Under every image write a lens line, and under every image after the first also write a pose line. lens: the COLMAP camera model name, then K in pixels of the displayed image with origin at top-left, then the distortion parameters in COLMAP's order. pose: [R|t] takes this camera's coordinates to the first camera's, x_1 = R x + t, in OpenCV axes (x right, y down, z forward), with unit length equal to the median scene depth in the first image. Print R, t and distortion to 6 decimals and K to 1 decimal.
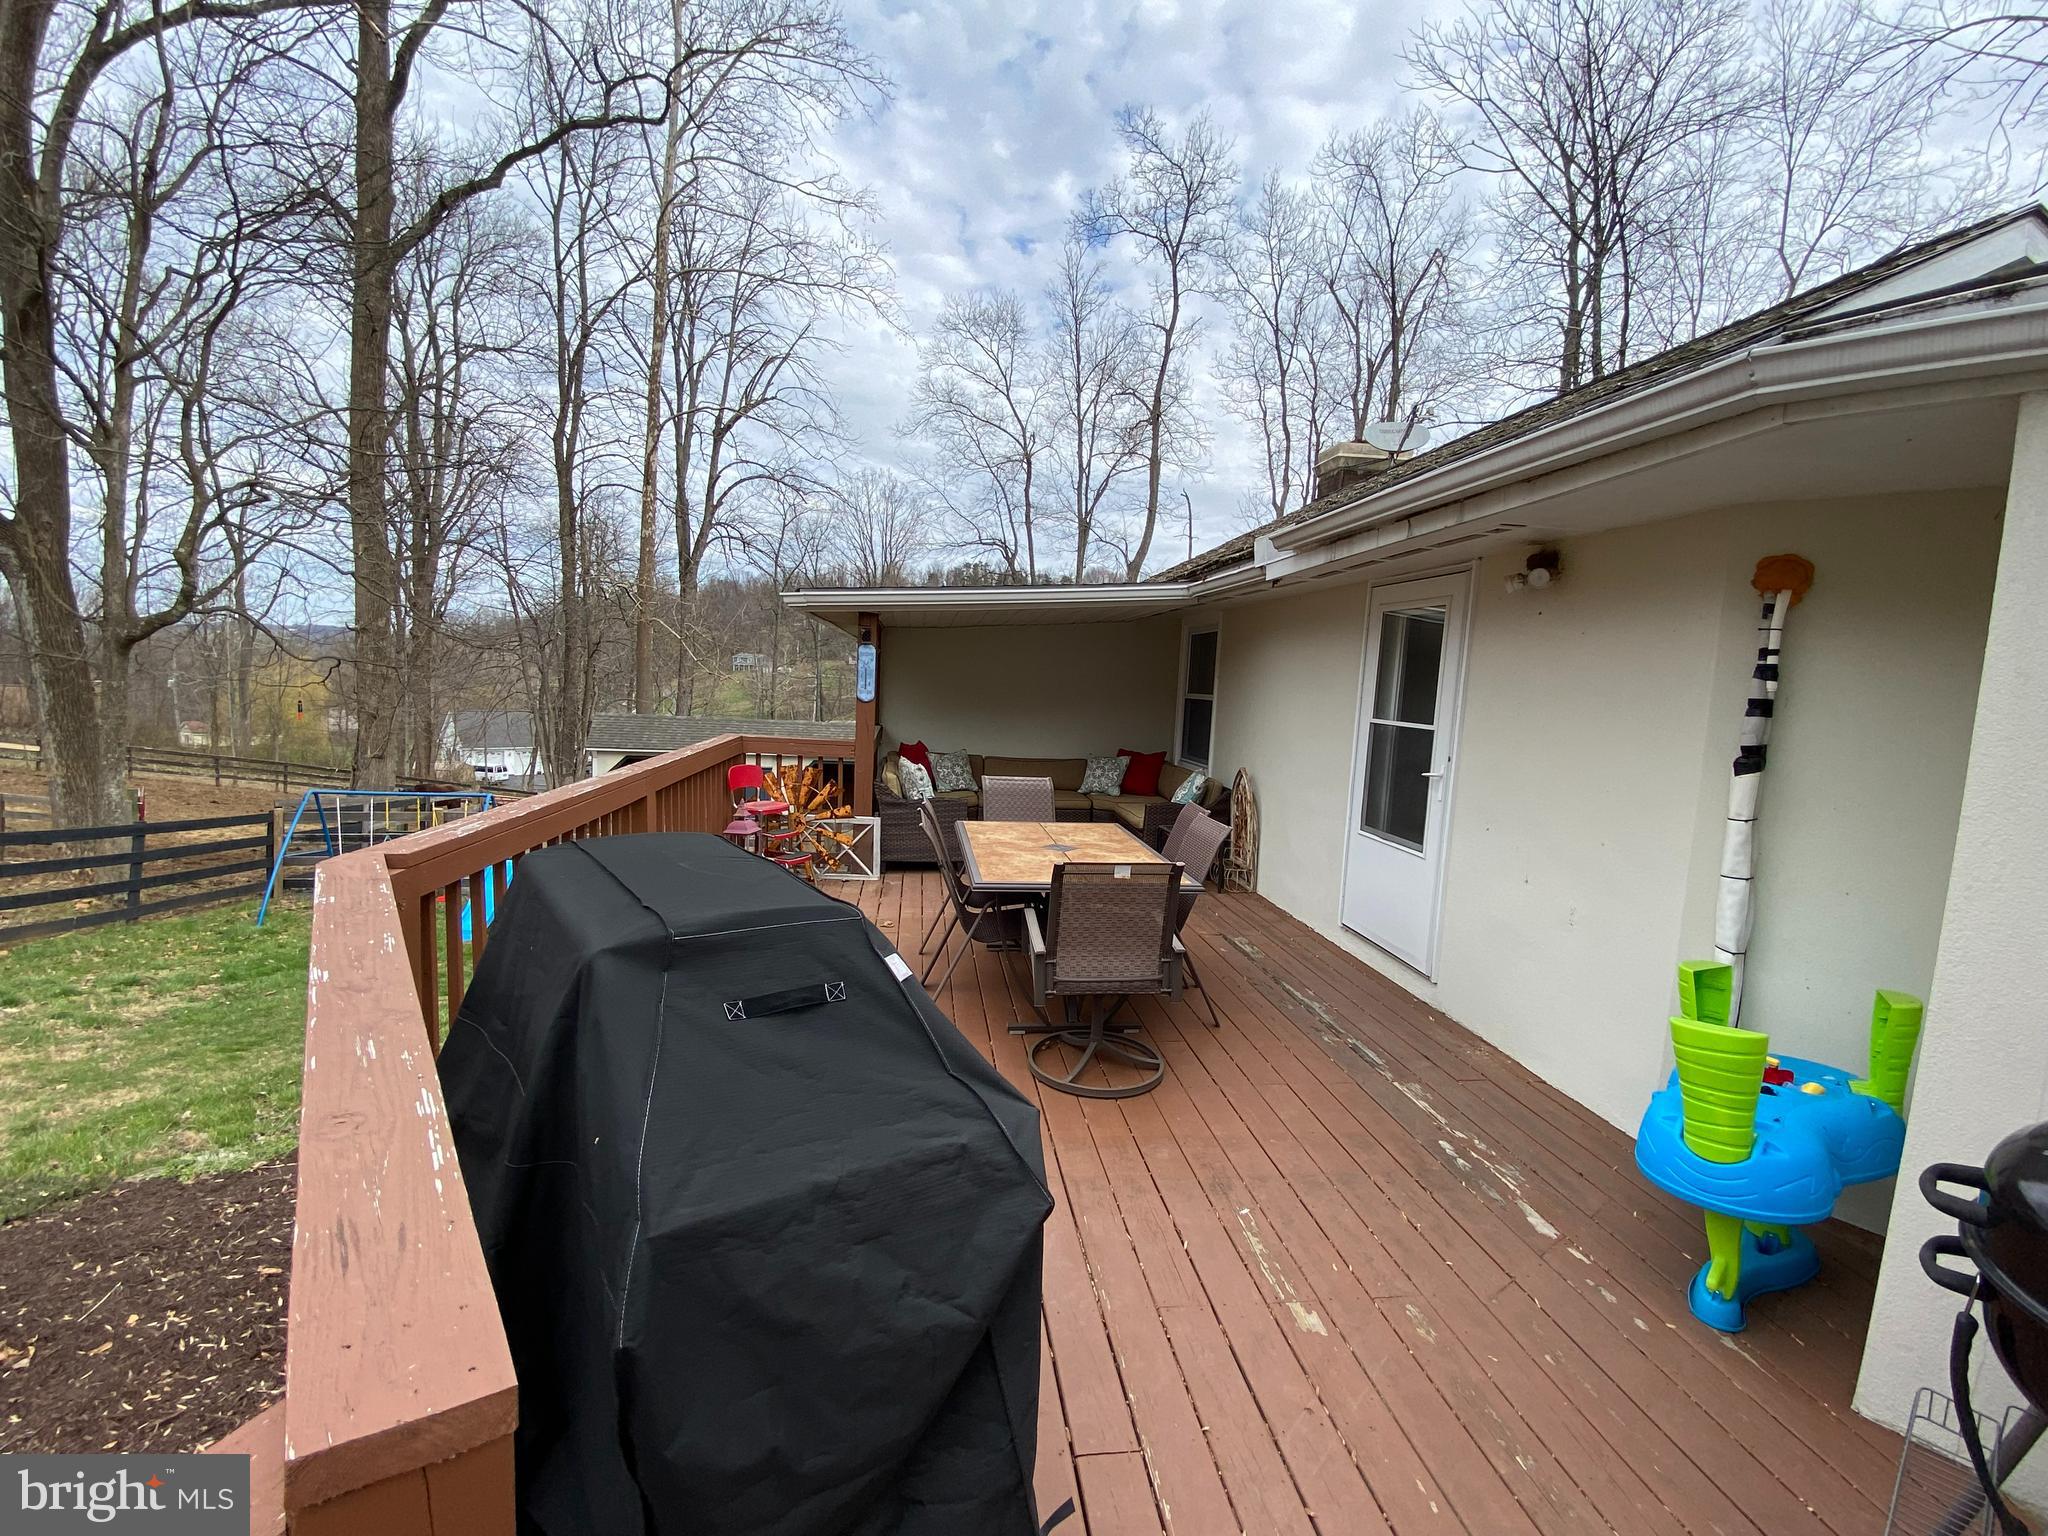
lens RADIAL K [[878.9, 0, 1024.0], [0, 878.9, 768.0], [0, 0, 1]] dist [0.036104, -0.035443]
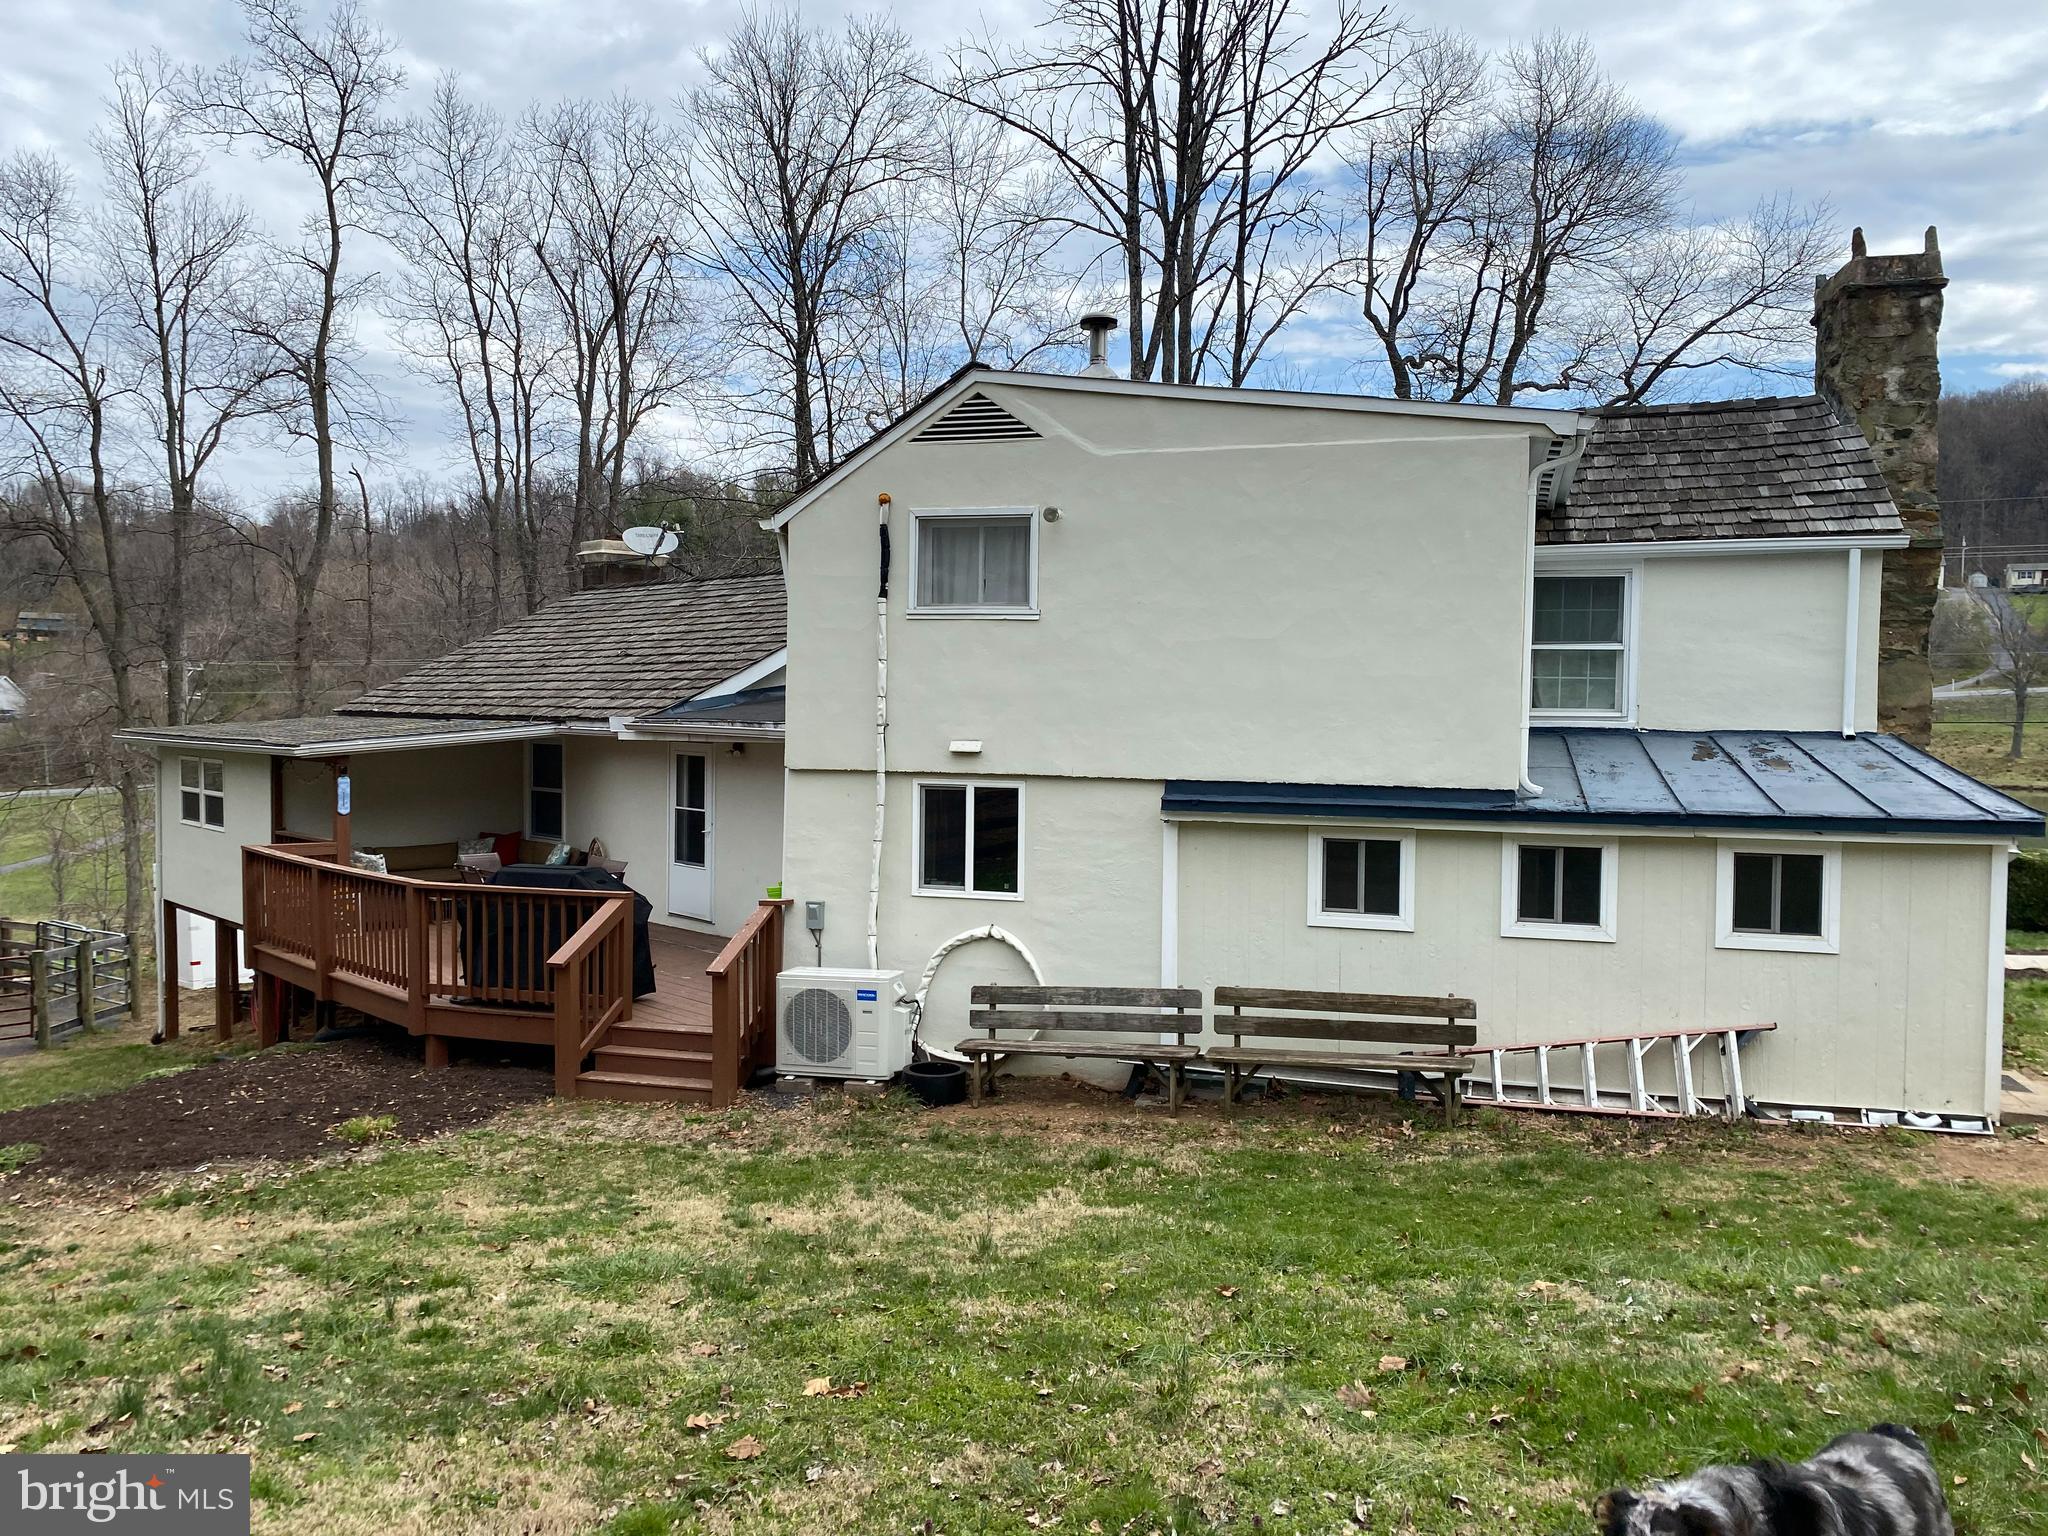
lens RADIAL K [[1626.7, 0, 1024.0], [0, 1626.7, 768.0], [0, 0, 1]] dist [0.041307, -0.038168]
pose [[0.806541, -0.062540, 0.587860, -1.115023], [0.087950, 0.996016, -0.014705, -0.018562], [-0.584599, 0.063562, 0.808829, -2.411540]]
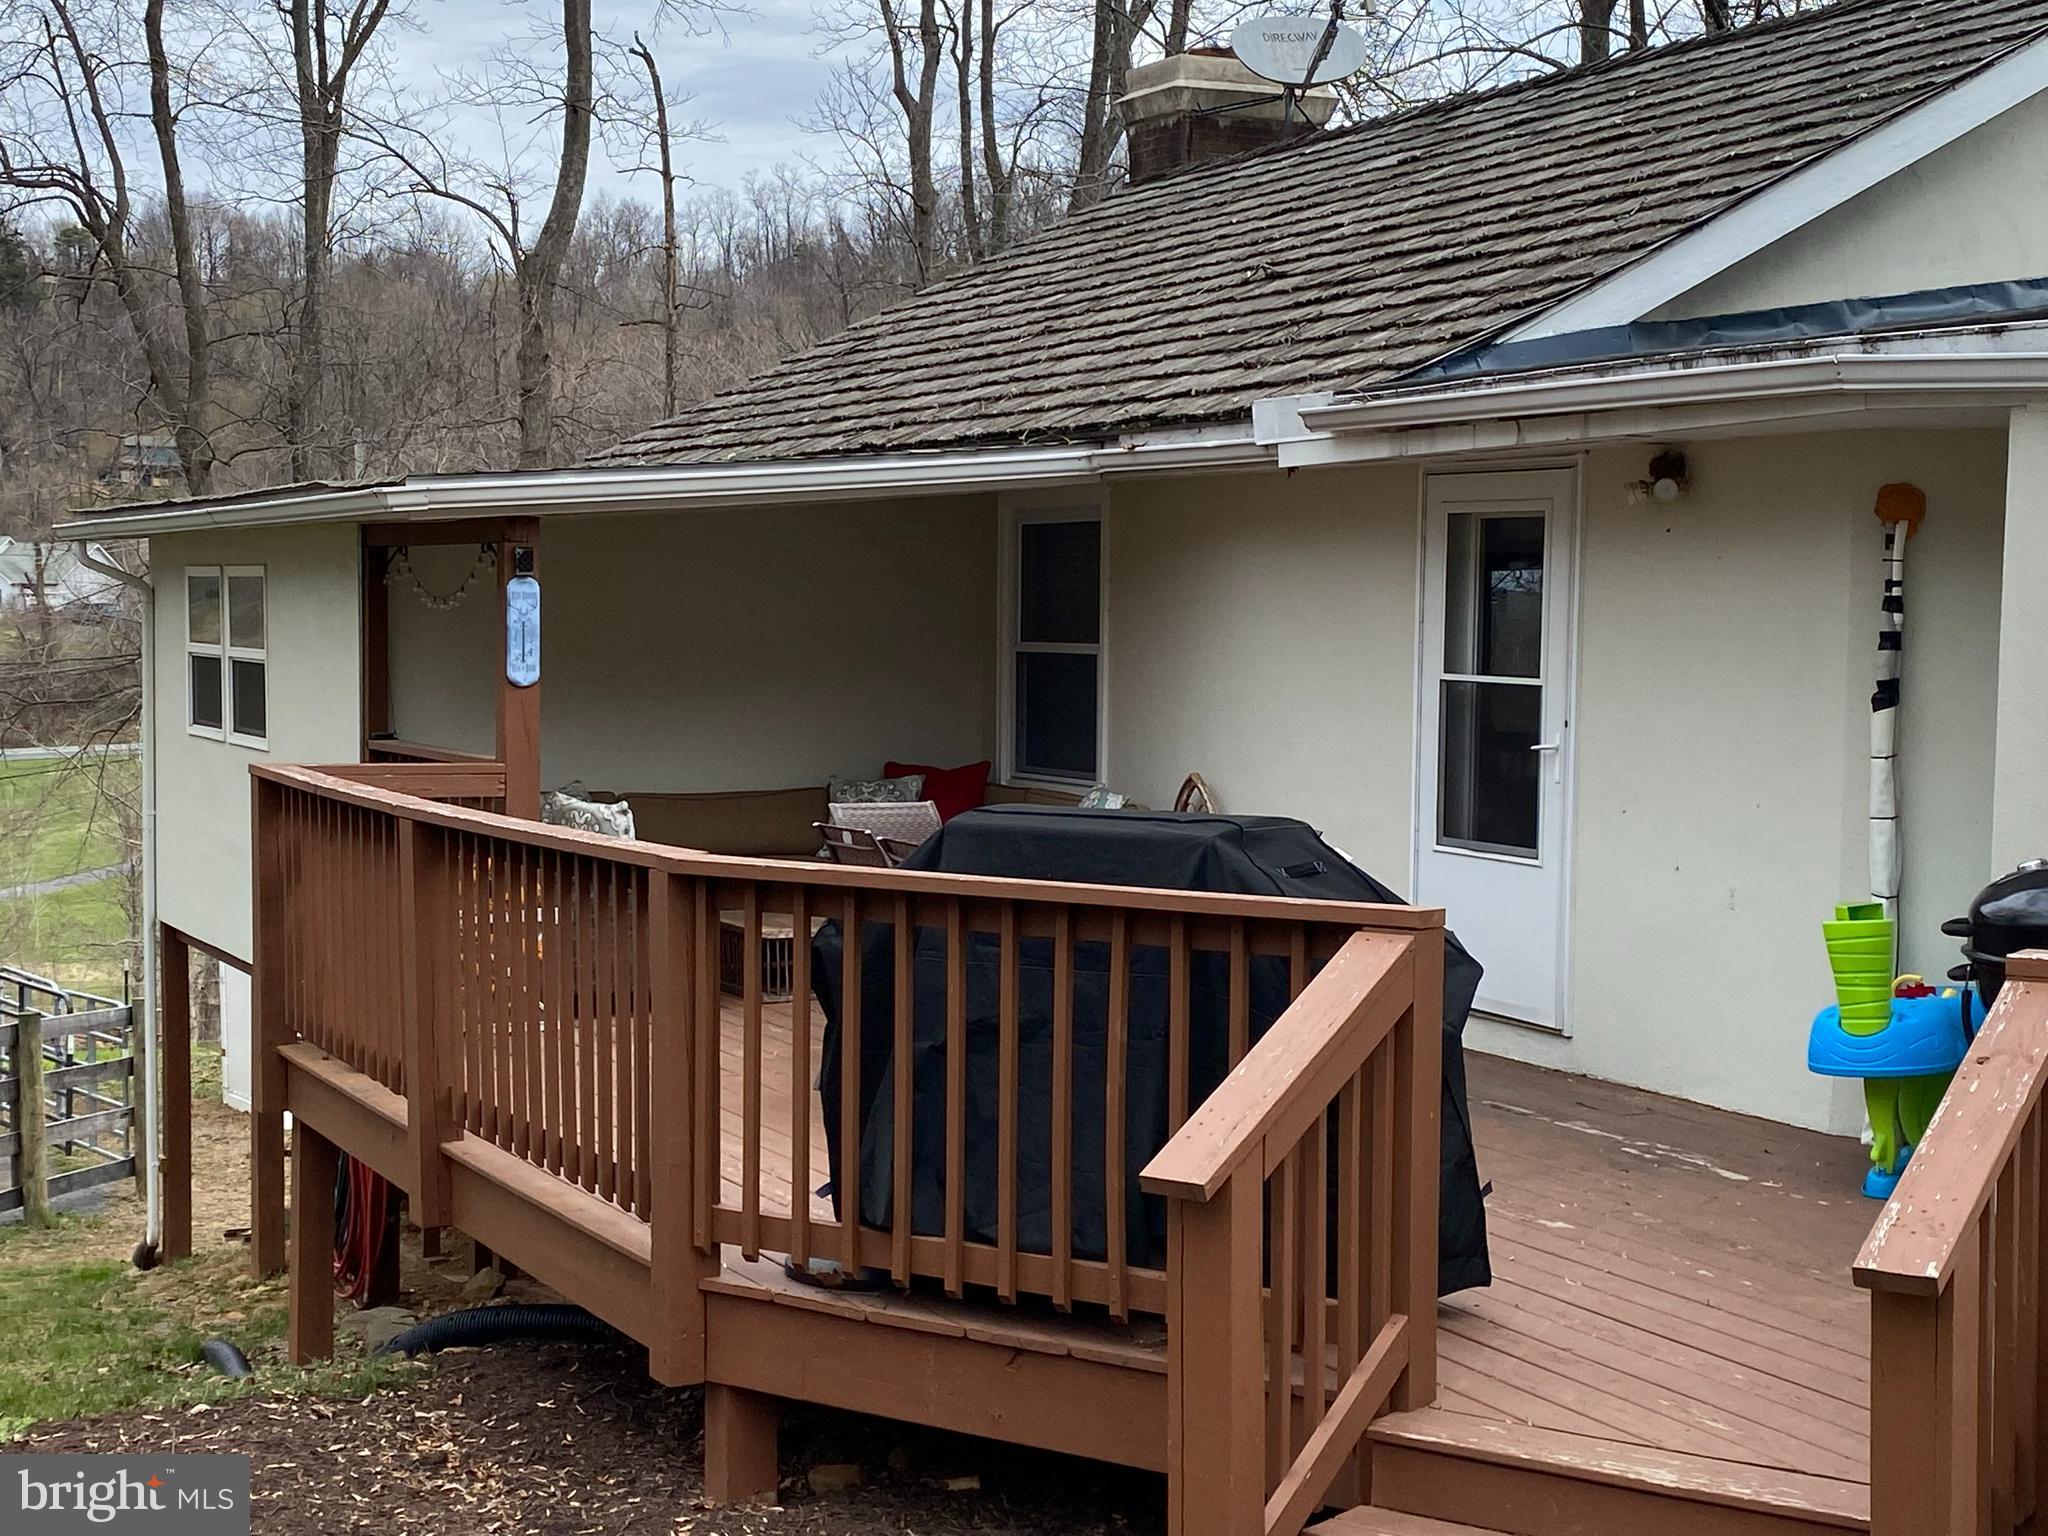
lens RADIAL K [[3038.5, 0, 1025.6], [0, 3038.5, 778.0], [0, 0, 1]] dist [0.358259, -1.421952]
pose [[0.936352, -0.059215, 0.346032, -0.687274], [0.070984, 0.997247, -0.021426, 0.048551], [-0.343811, 0.044625, 0.937978, -1.026593]]
